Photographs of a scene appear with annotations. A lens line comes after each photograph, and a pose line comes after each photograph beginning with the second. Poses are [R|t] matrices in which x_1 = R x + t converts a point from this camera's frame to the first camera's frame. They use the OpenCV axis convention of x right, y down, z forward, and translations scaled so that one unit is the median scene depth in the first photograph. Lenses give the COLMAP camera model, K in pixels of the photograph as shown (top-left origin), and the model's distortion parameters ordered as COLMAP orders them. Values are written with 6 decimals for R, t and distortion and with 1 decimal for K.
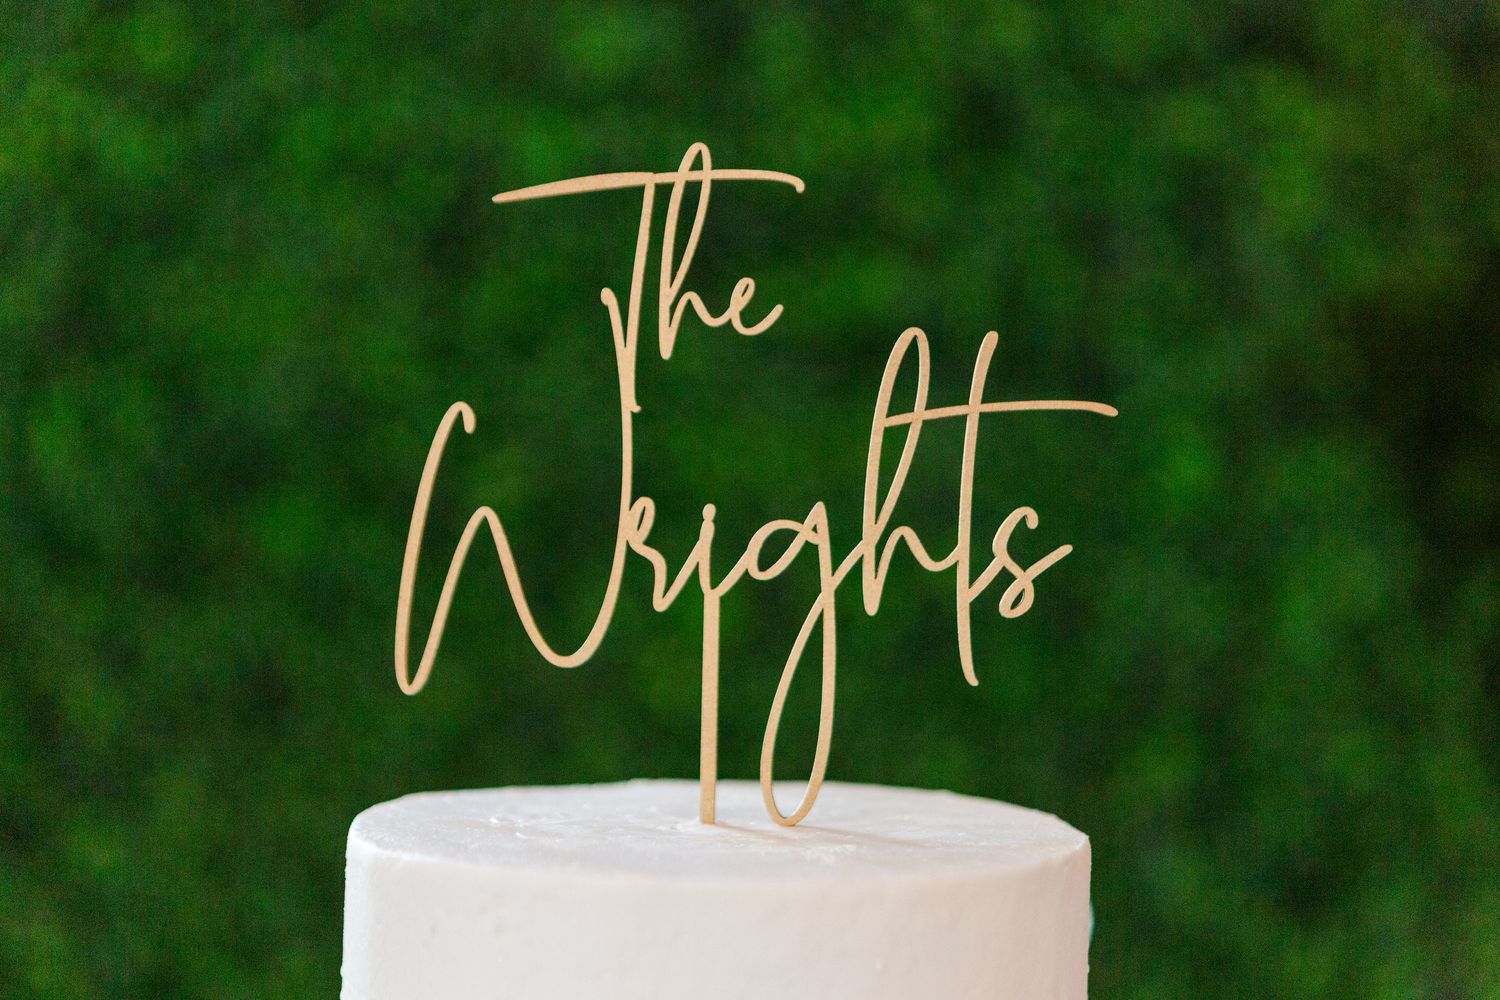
lens RADIAL K [[3073.5, 0, 750.0], [0, 3073.5, 500.0], [0, 0, 1]] dist [-0.068376, -0.282025]
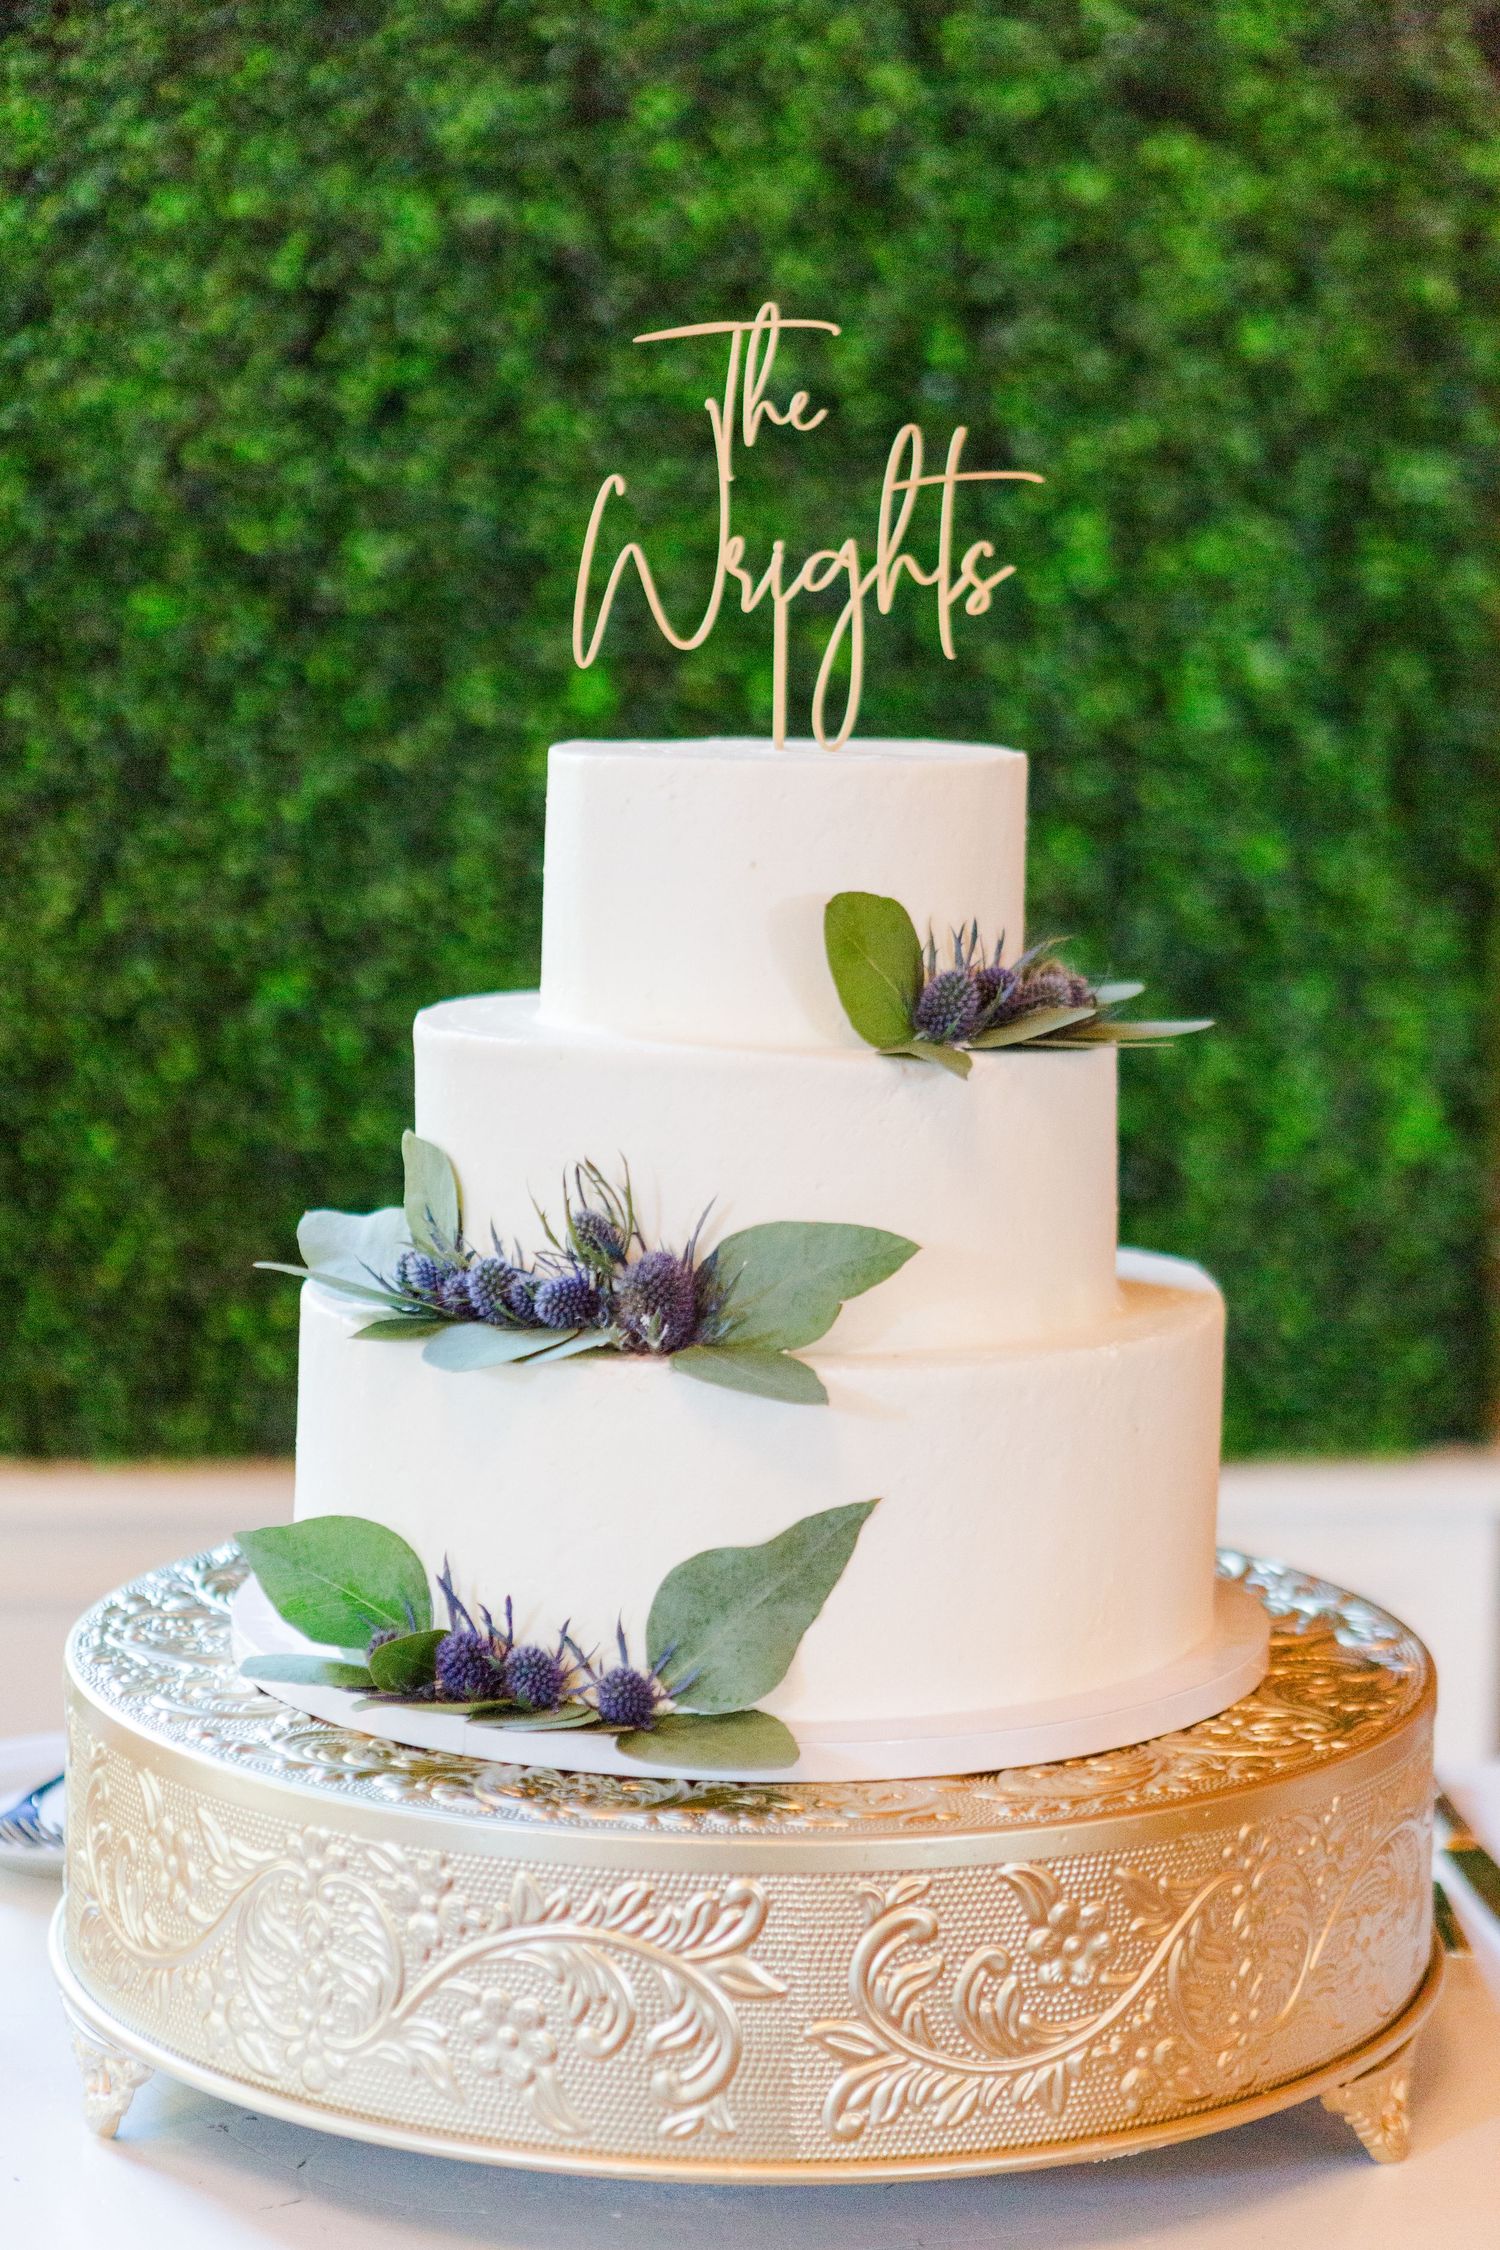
lens RADIAL K [[4610.3, 0, 750.0], [0, 4610.3, 1125.0], [0, 0, 1]] dist [-0.068376, -0.282025]
pose [[0.997483, -0.014952, 0.069312, -0.190624], [0.007970, 0.994962, 0.099933, 0.061418], [-0.070457, -0.099129, 0.992577, -1.304009]]
